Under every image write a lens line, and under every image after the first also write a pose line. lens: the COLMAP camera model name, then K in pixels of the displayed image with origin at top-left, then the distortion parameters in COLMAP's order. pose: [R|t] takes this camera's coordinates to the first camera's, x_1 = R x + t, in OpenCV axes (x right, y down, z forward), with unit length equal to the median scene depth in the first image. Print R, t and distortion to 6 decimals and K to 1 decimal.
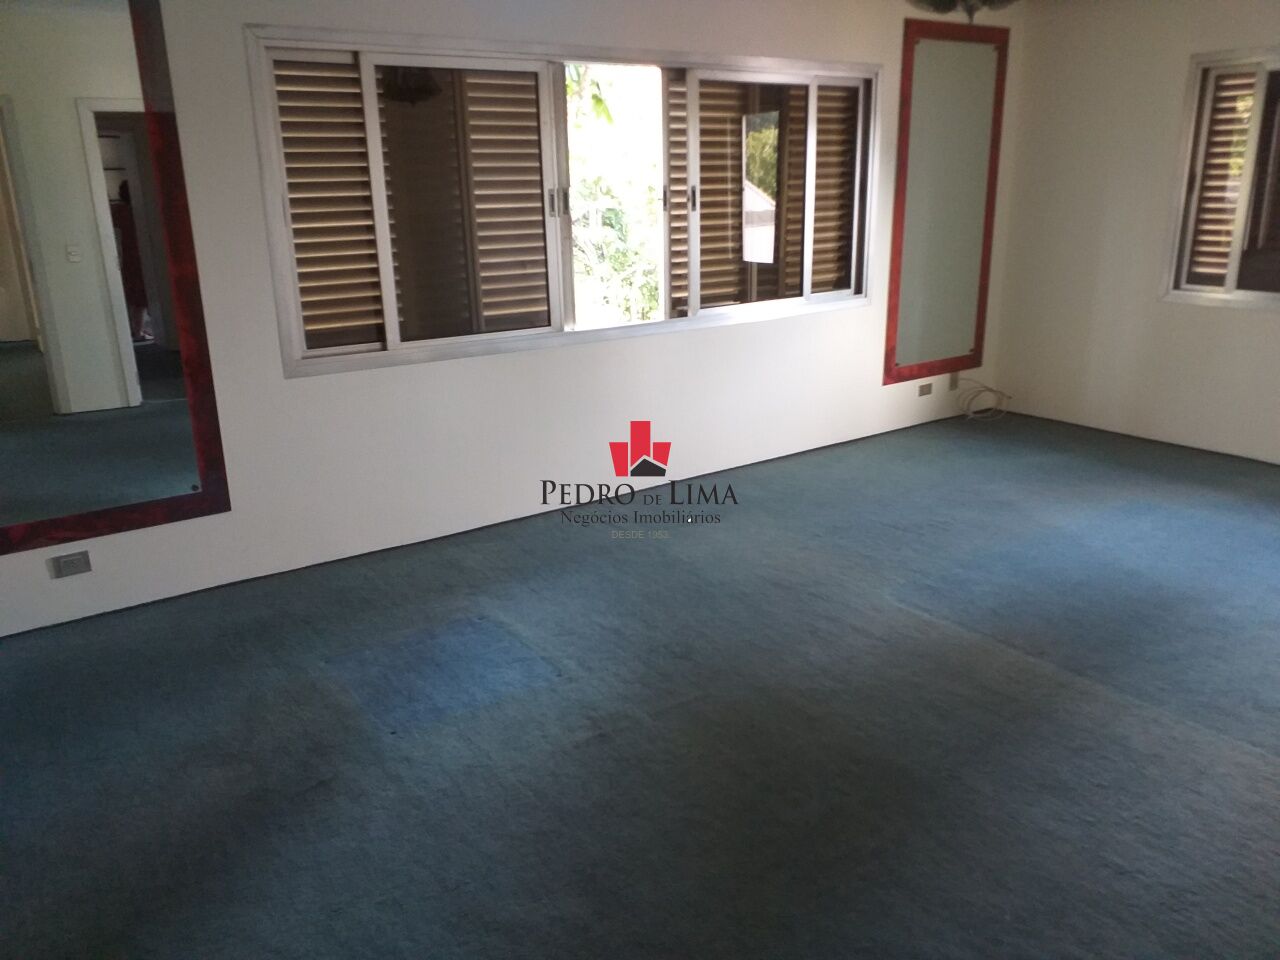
lens RADIAL K [[1042.6, 0, 639.7], [0, 1042.6, 452.2], [0, 0, 1]] dist [0.112566, -0.123951]
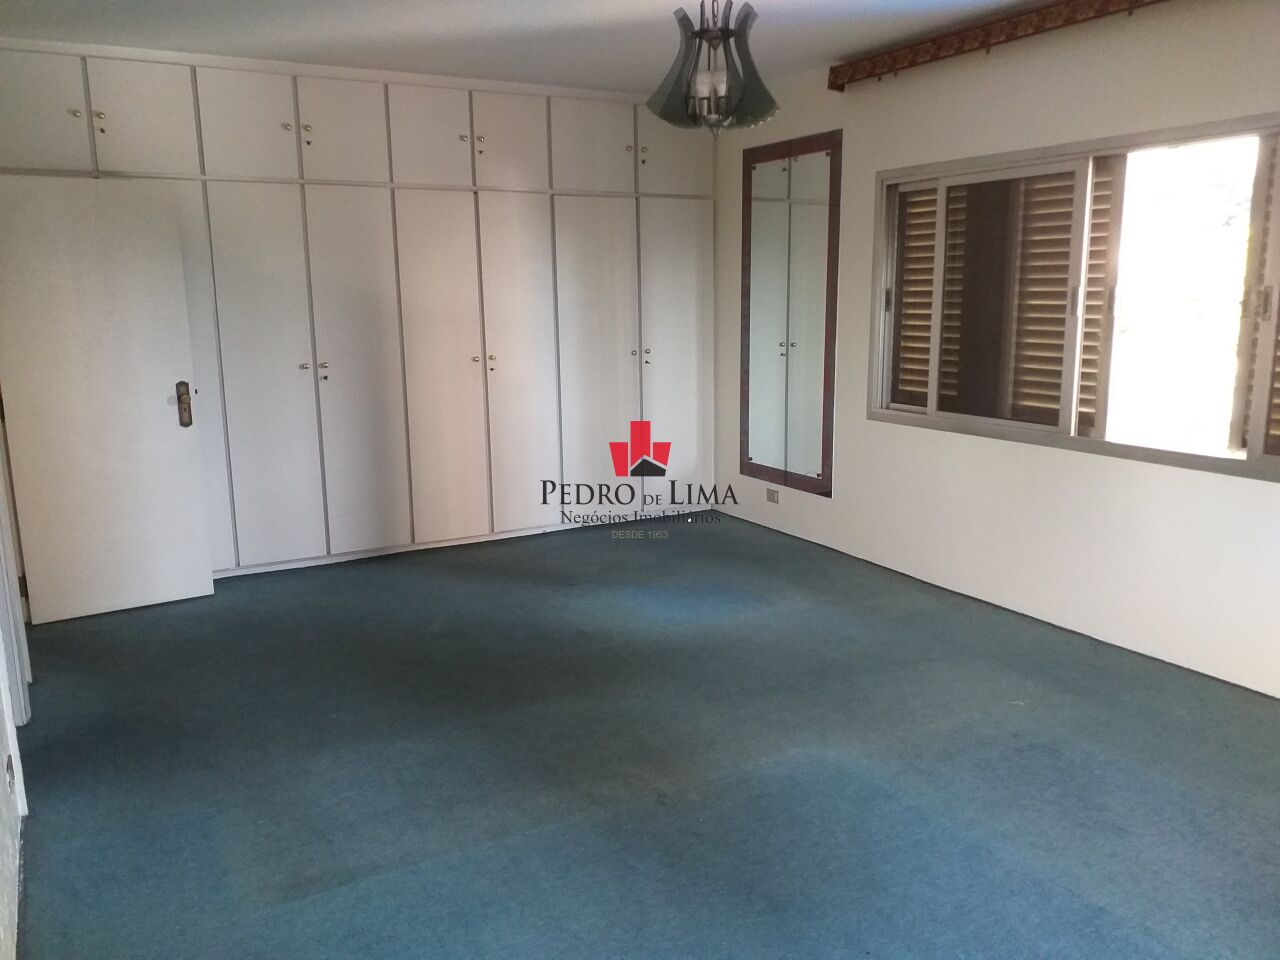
lens RADIAL K [[996.5, 0, 669.6], [0, 996.5, 481.5], [0, 0, 1]] dist [-0.004706, -0.007339]
pose [[-0.120653, 0.188002, -0.974730, 0.868627], [-0.273026, 0.937750, 0.214665, -0.178604], [0.954411, 0.292027, -0.061813, 0.758557]]
